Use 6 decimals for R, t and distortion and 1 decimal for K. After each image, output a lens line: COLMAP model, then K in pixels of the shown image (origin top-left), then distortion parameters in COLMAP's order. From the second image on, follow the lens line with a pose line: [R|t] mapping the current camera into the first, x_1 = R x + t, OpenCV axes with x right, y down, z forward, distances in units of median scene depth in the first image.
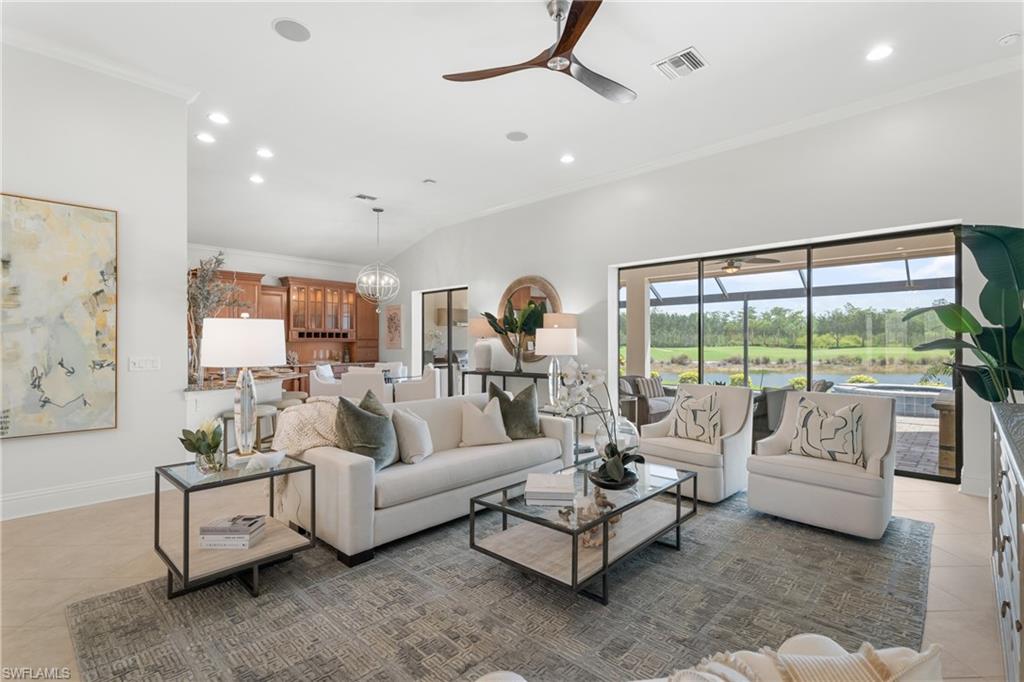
lens RADIAL K [[479.6, 0, 514.0], [0, 479.6, 341.8], [0, 0, 1]] dist [0.006569, 0.000648]
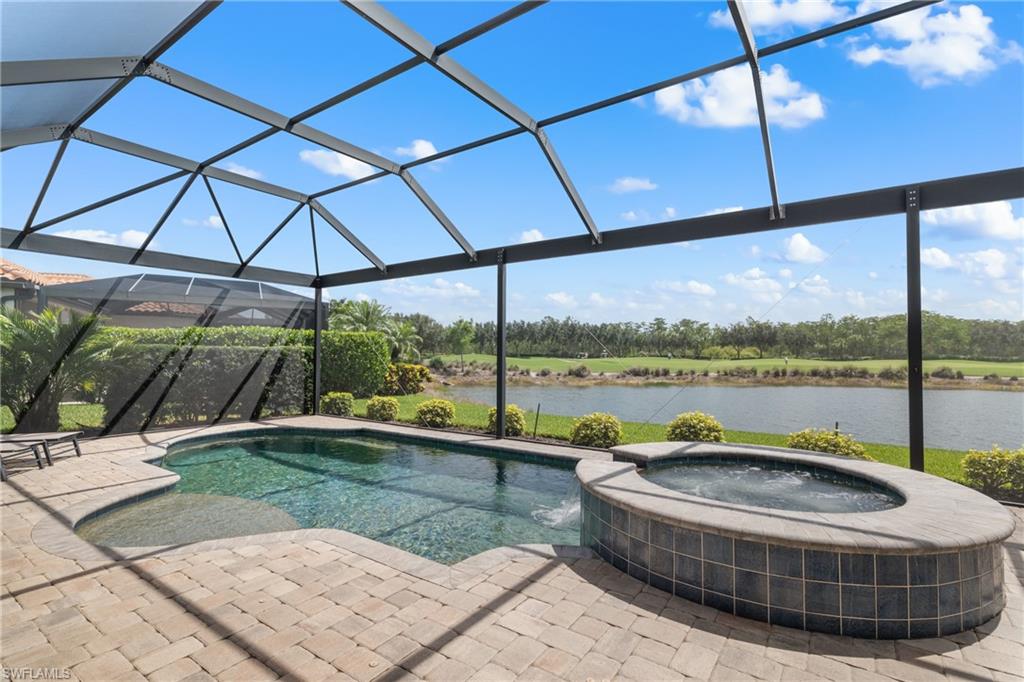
lens RADIAL K [[479.6, 0, 514.0], [0, 479.6, 341.8], [0, 0, 1]] dist [0.006569, 0.000648]
pose [[0.989281, 0.008969, 0.145745, 0.089085], [-0.005731, 0.999728, -0.022620, 0.002272], [-0.145909, 0.021543, 0.989063, 0.102939]]
